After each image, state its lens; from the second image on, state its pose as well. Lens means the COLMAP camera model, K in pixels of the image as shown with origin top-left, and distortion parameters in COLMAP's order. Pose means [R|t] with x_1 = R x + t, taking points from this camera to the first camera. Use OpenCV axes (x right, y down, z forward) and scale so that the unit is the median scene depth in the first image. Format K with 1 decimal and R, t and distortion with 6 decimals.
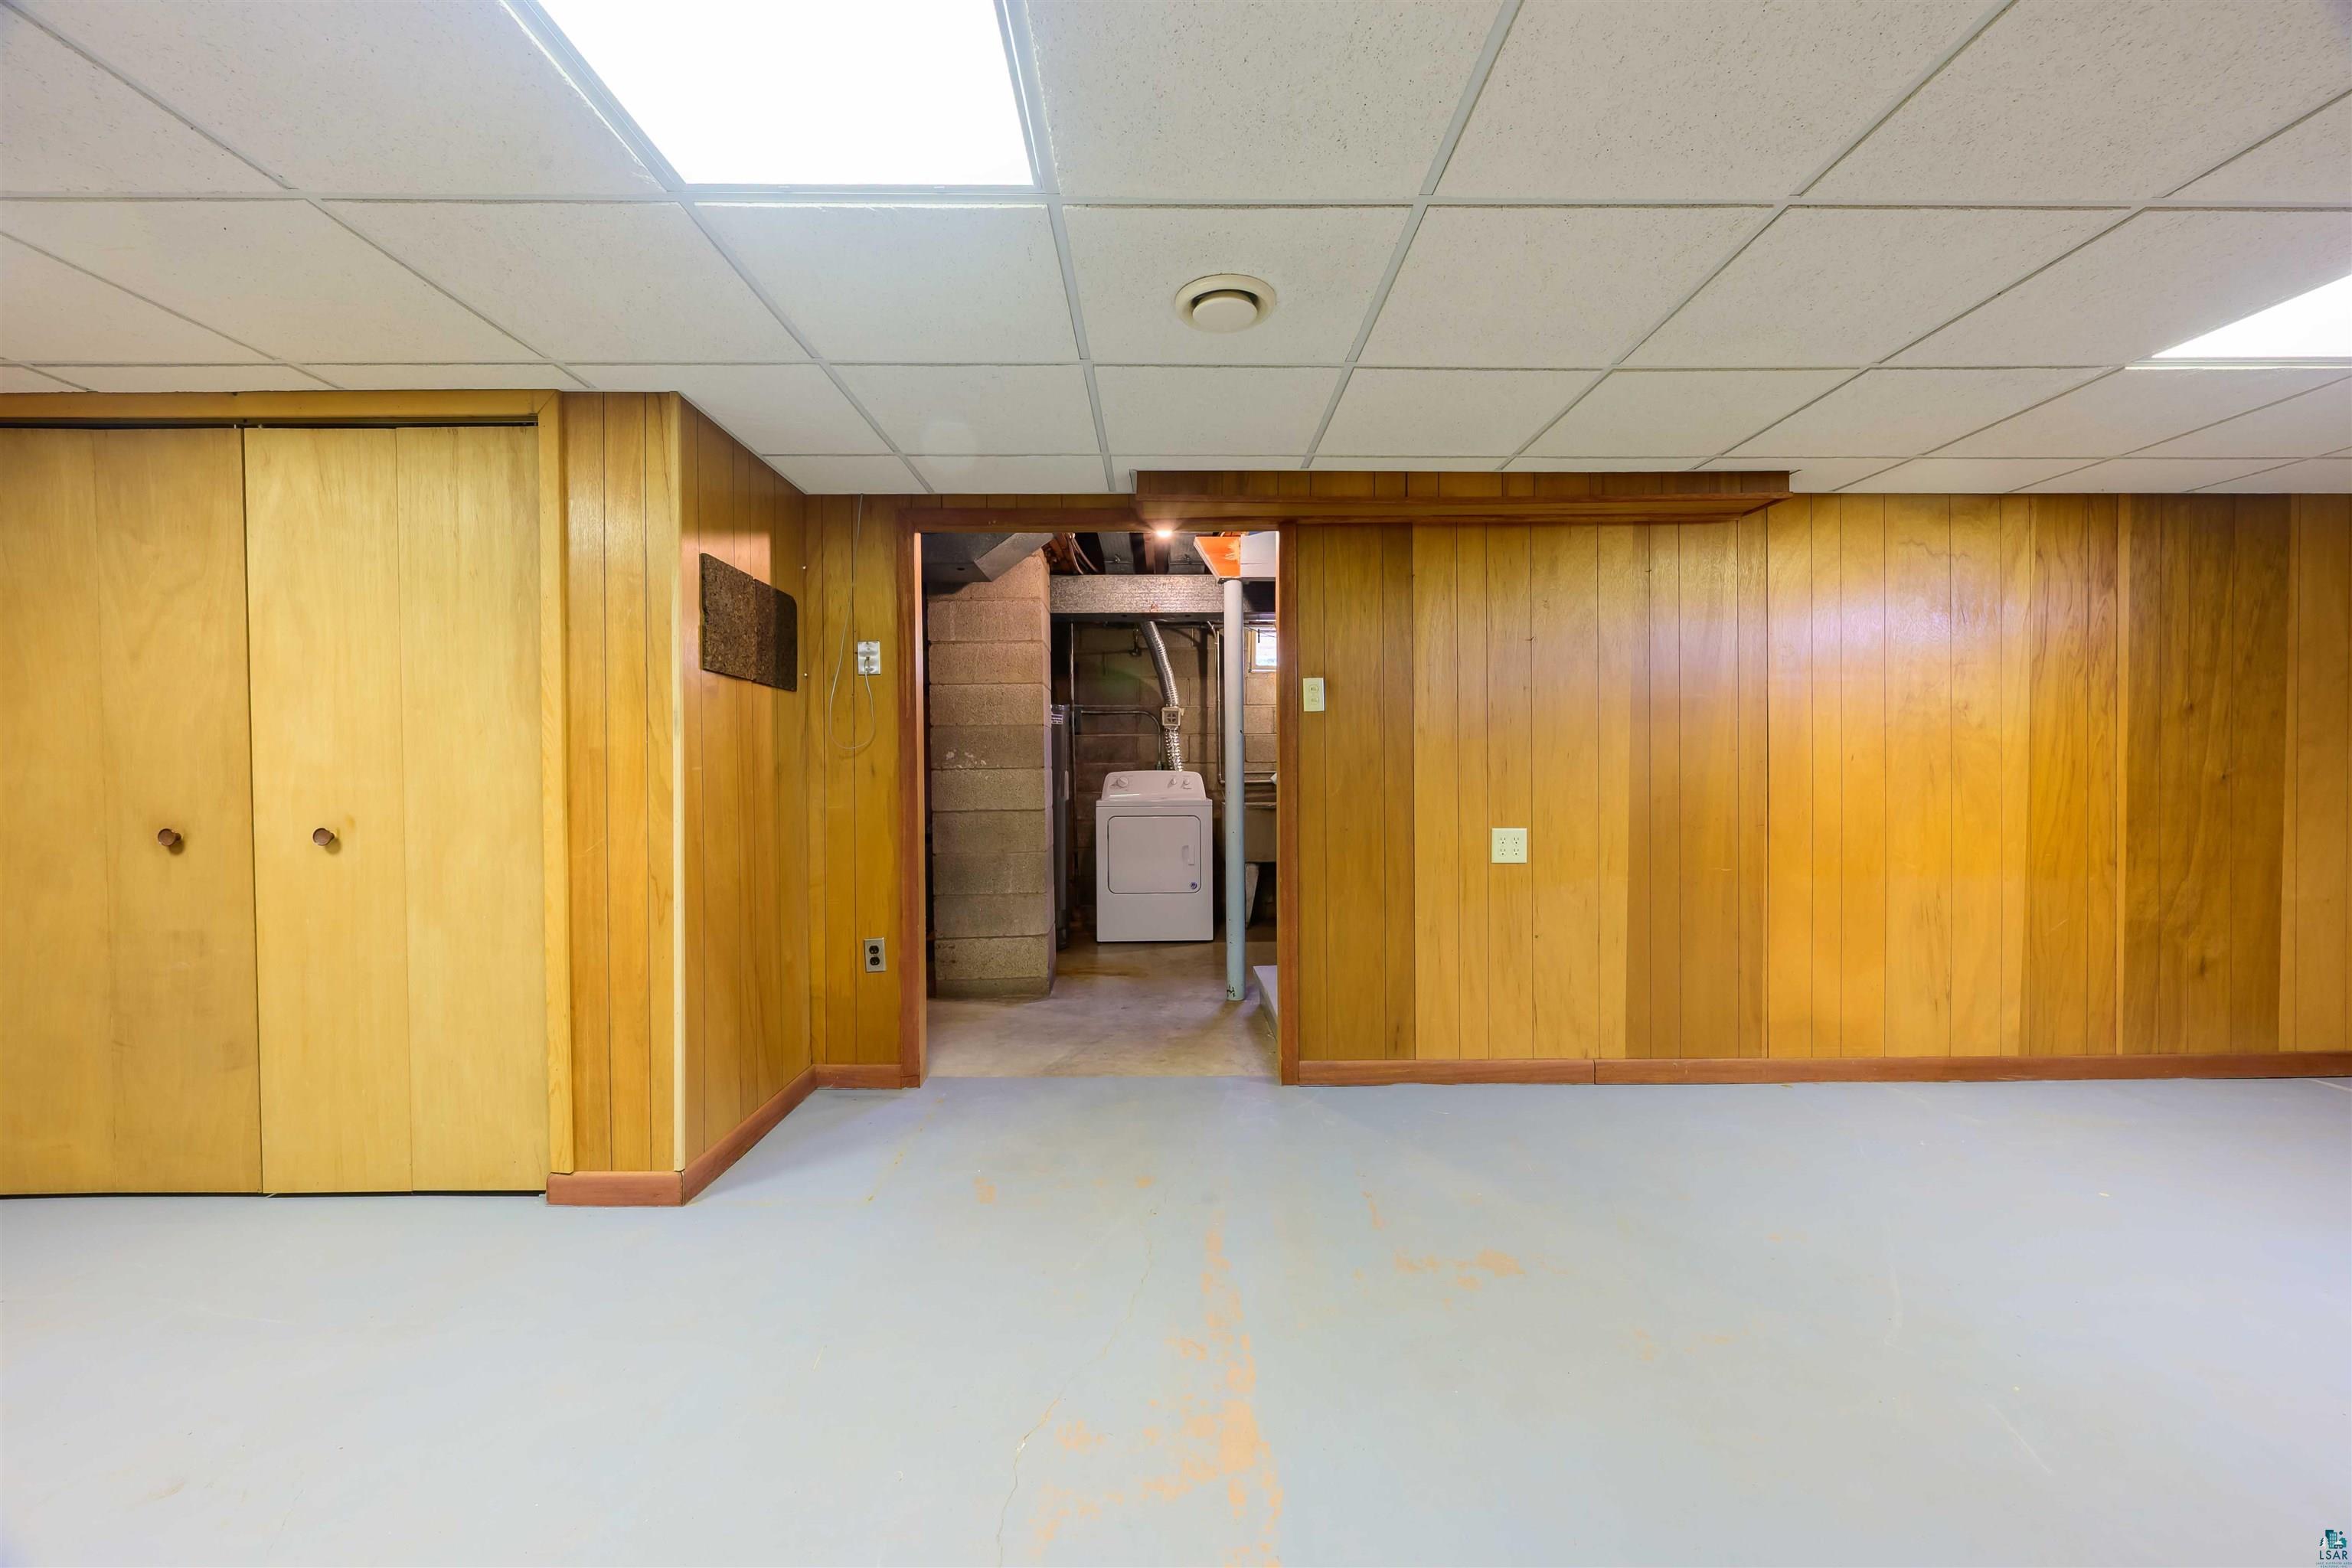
lens RADIAL K [[917.5, 0, 1175.6], [0, 917.5, 774.3], [0, 0, 1]] dist [-0.000972, 0.000028]
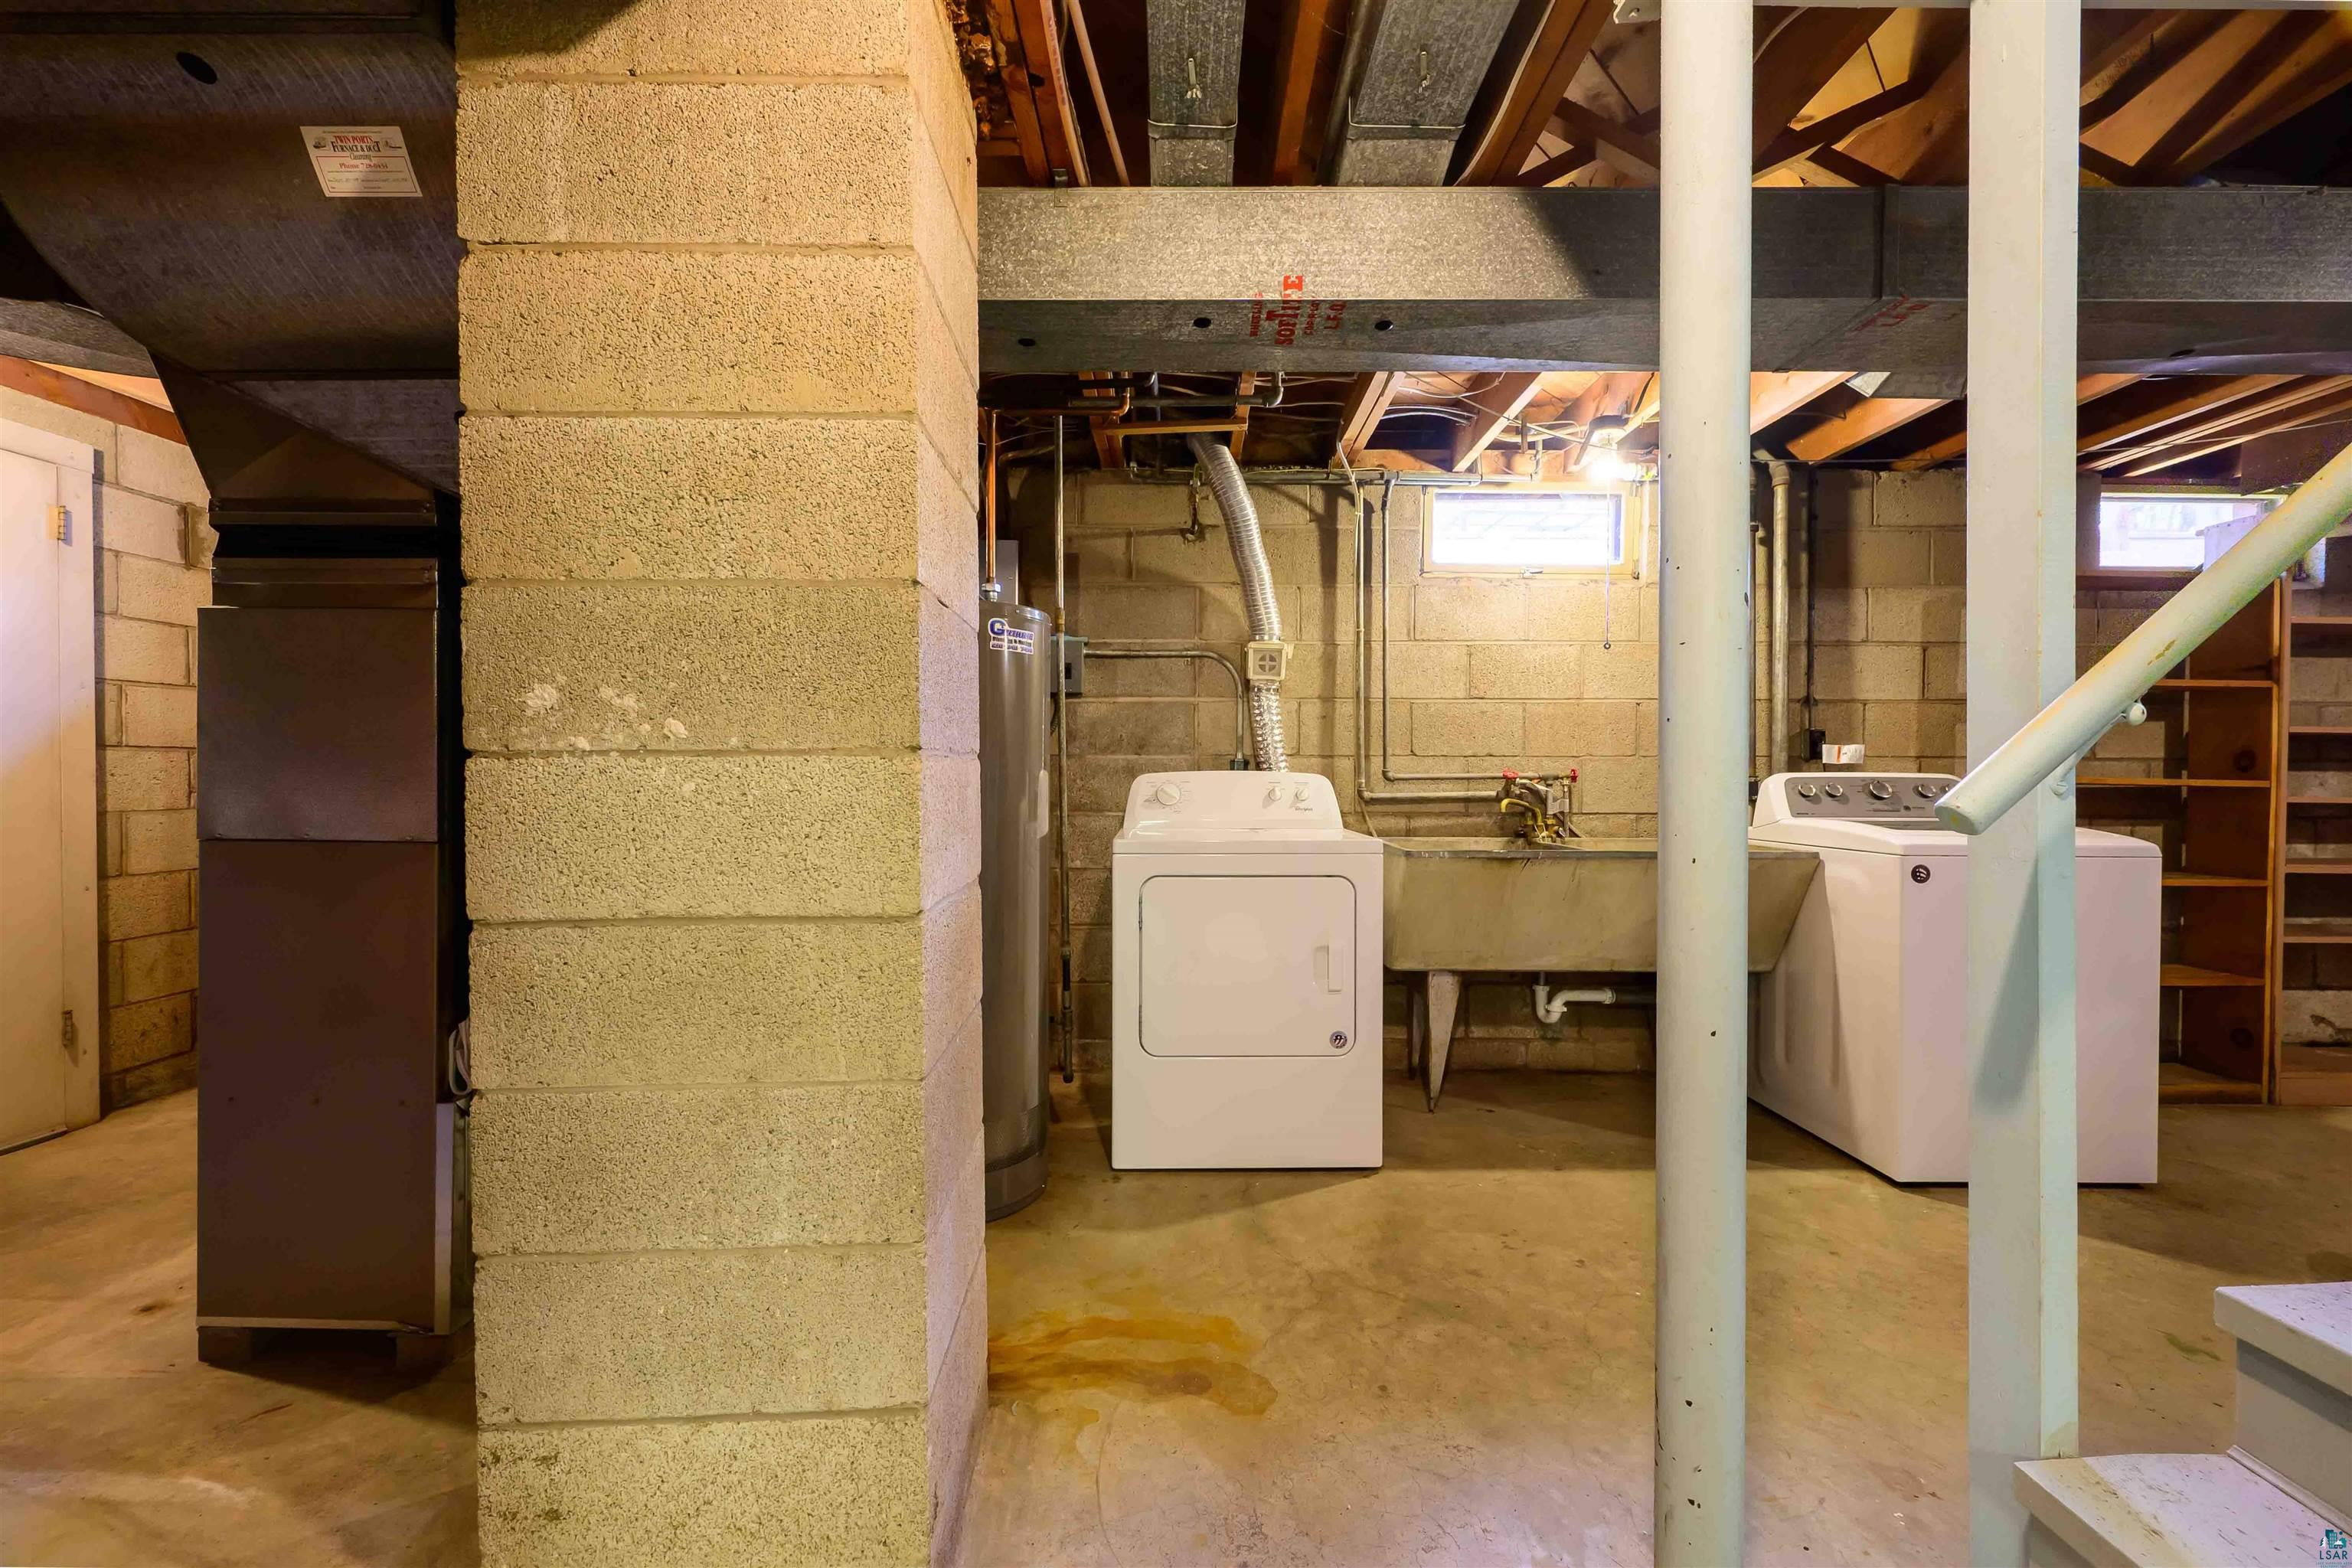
lens RADIAL K [[917.5, 0, 1177.4], [0, 917.5, 784.0], [0, 0, 1]] dist [-0.000972, 0.000028]
pose [[0.999911, 0.009508, -0.009310, -0.048036], [-0.009441, 0.999929, 0.007210, -0.000452], [0.009378, -0.007121, 0.999931, 0.518469]]
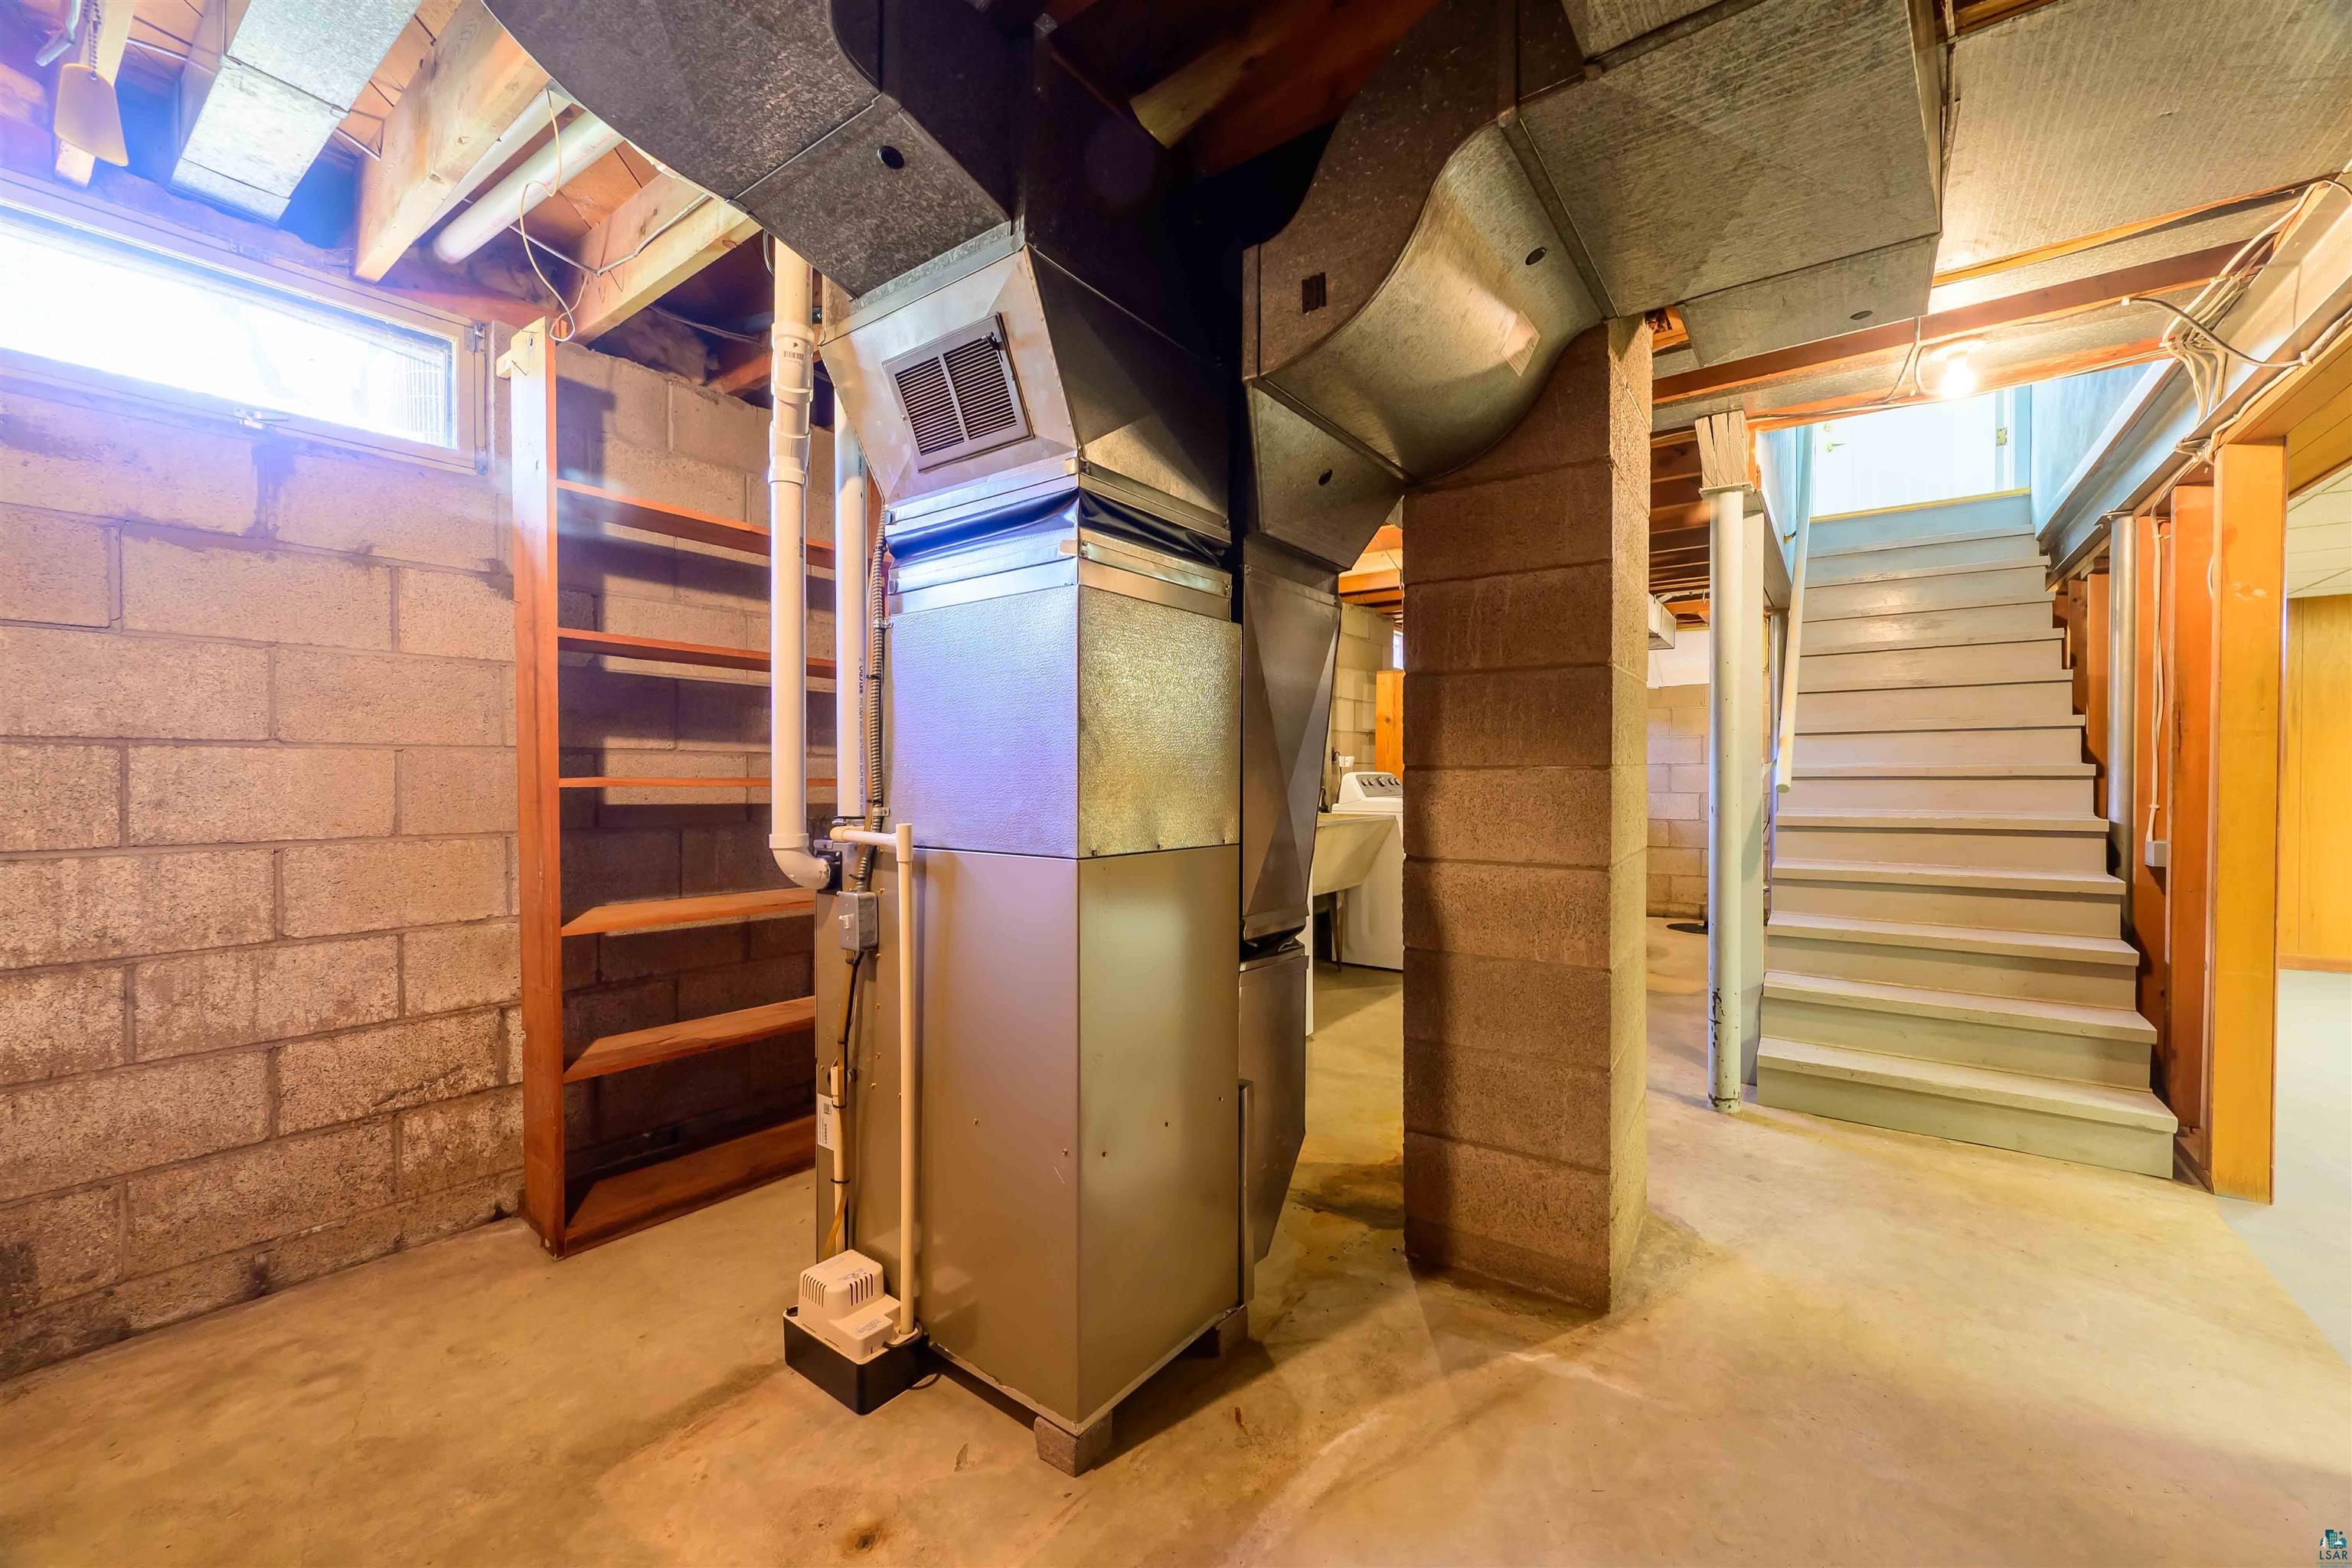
lens RADIAL K [[917.5, 0, 1170.7], [0, 917.5, 773.6], [0, 0, 1]] dist [-0.000972, 0.000028]
pose [[0.600799, 0.004393, 0.799388, -0.494362], [-0.000328, 0.999986, -0.005248, 0.000279], [-0.799400, 0.002891, 0.600792, 0.625734]]
